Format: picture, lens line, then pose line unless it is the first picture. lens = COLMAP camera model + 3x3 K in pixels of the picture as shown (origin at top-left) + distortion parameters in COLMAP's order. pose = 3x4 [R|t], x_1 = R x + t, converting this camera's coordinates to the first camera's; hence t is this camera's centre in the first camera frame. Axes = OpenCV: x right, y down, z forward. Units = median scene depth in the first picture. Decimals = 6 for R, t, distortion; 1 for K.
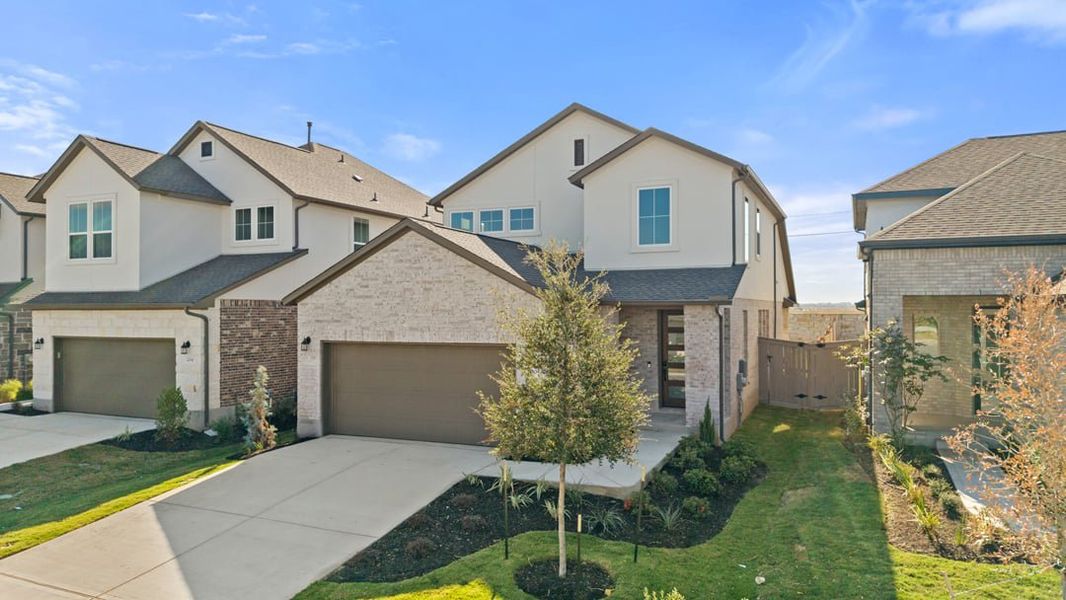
lens RADIAL K [[704.9, 0, 533.0], [0, 704.9, 300.0], [0, 0, 1]] dist [-0.002385, -0.000049]
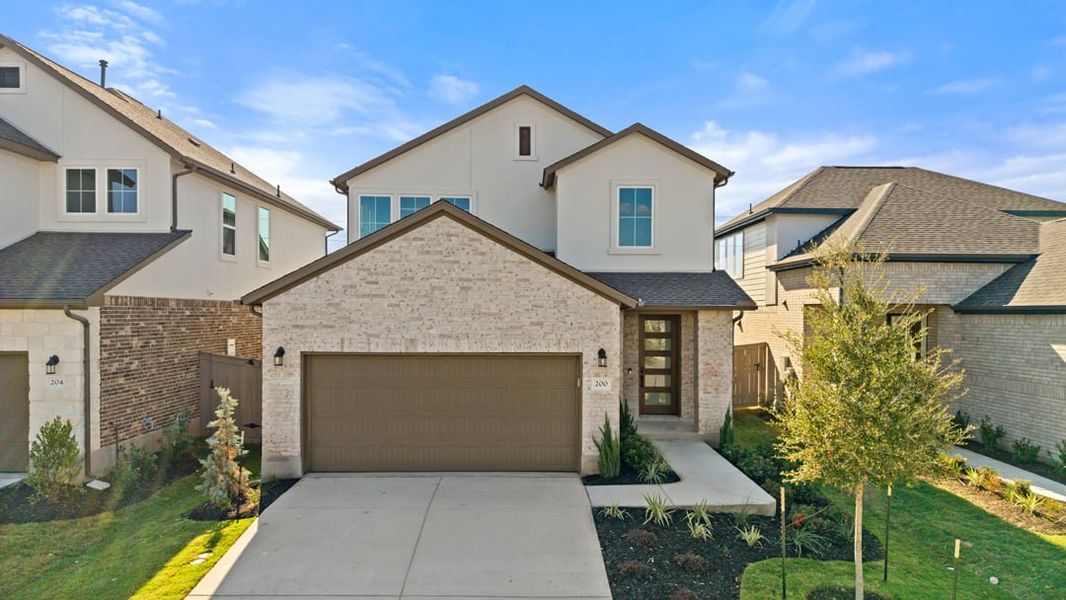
lens RADIAL K [[717.5, 0, 534.9], [0, 717.5, 318.7], [0, 0, 1]] dist [0.002526, -0.002002]
pose [[0.906703, 0.004461, 0.421747, -0.396439], [-0.013950, 0.999714, 0.019415, 0.002836], [-0.421540, -0.023487, 0.906506, 0.185864]]
